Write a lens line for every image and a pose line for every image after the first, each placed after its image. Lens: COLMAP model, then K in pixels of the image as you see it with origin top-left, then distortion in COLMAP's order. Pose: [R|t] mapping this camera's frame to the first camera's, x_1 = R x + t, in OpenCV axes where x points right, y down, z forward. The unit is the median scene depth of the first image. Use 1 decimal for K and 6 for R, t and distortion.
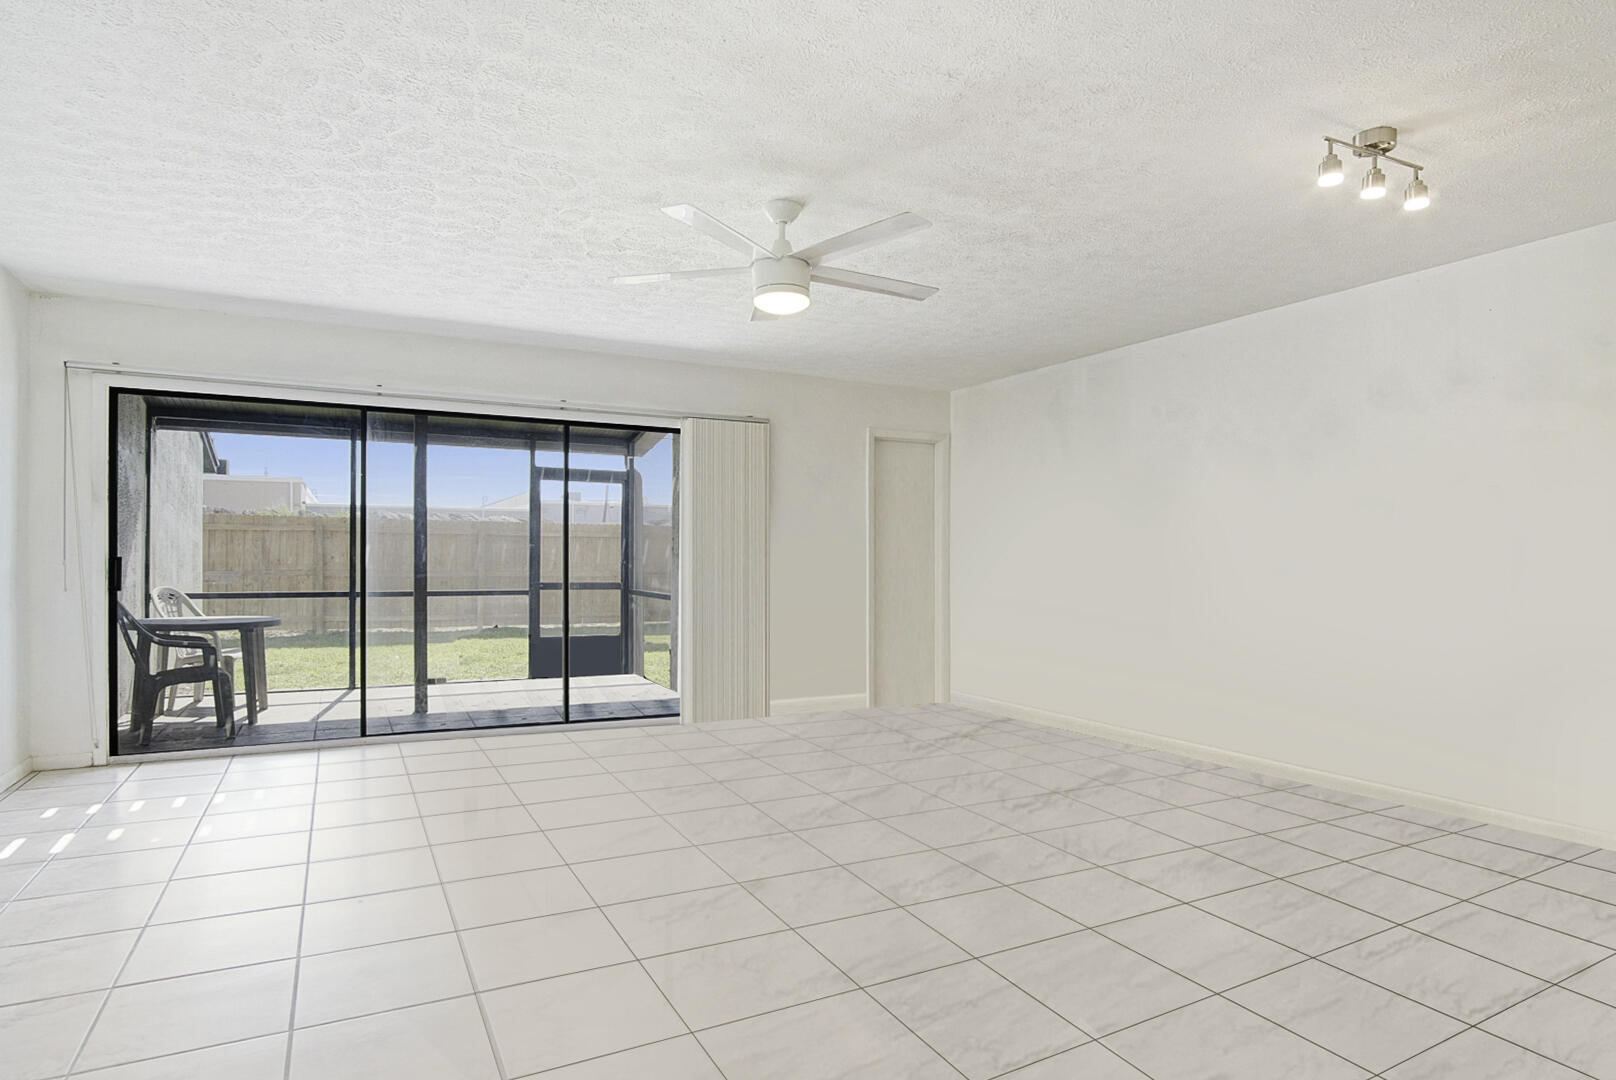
lens RADIAL K [[855.6, 0, 819.0], [0, 855.6, 552.5], [0, 0, 1]] dist [-0.015929, 0.002479]
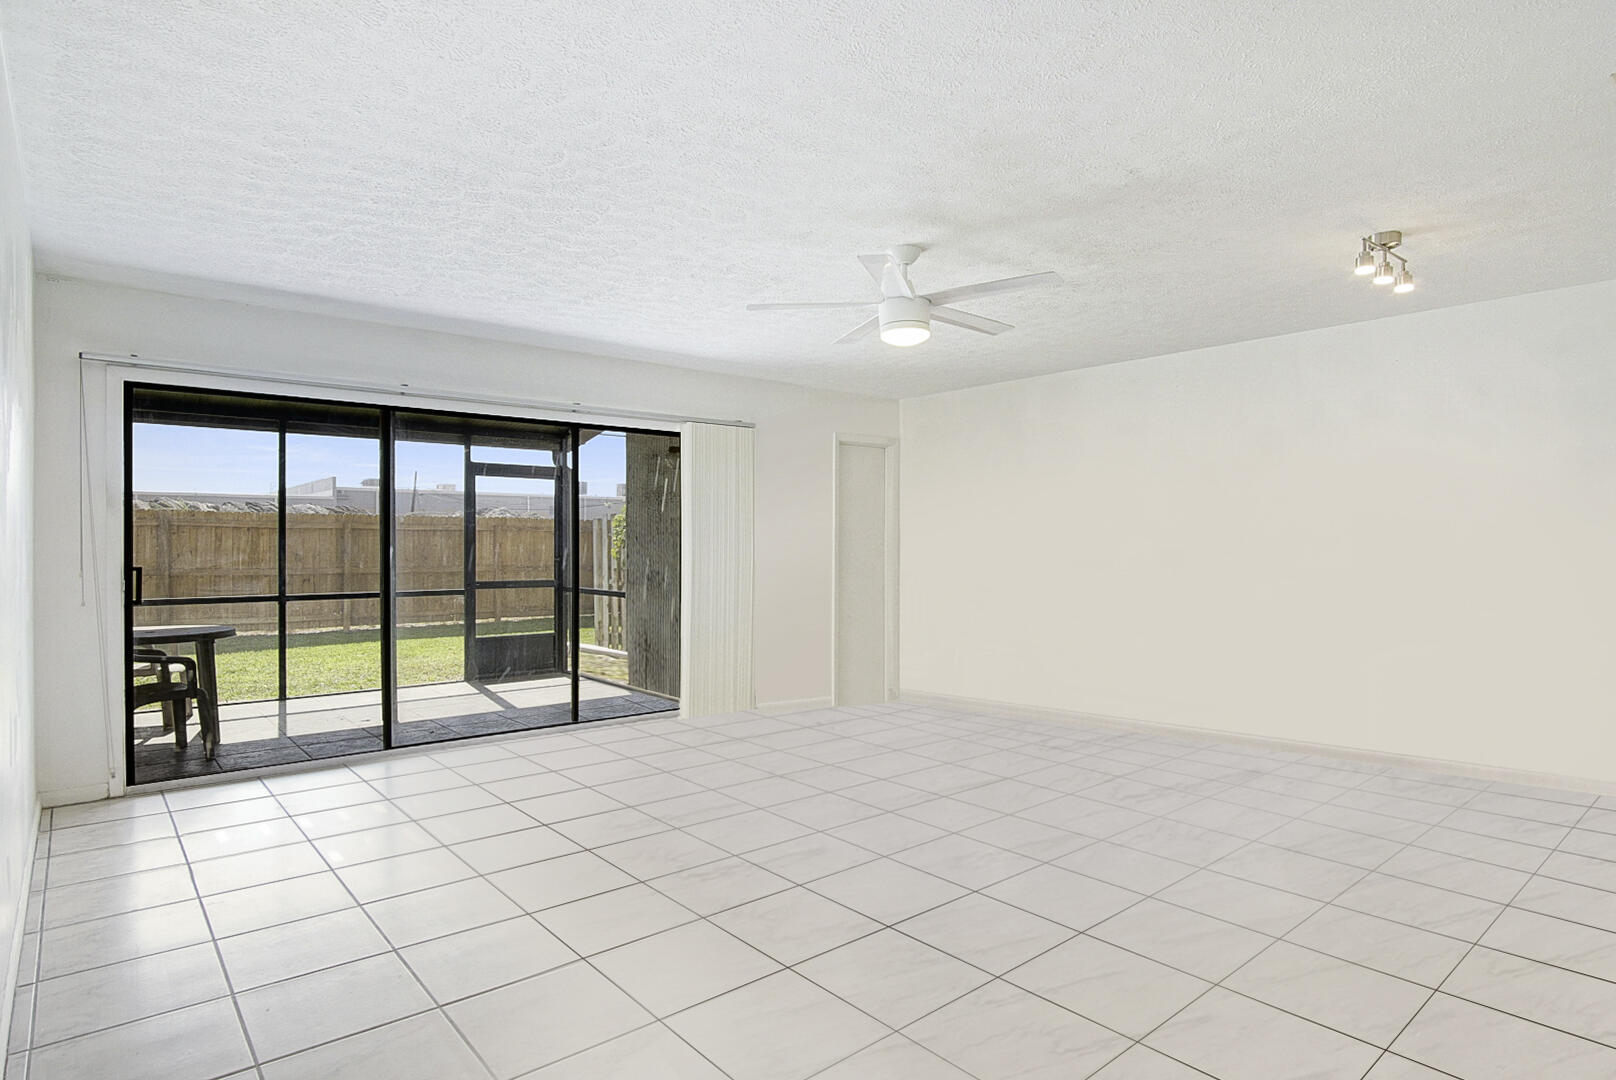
lens RADIAL K [[855.6, 0, 795.2], [0, 855.6, 535.4], [0, 0, 1]] dist [-0.015929, 0.002479]
pose [[0.975921, -0.005852, 0.218046, -0.261971], [0.006624, 0.999974, -0.002808, -0.017139], [-0.218024, 0.004185, 0.975934, -0.037297]]
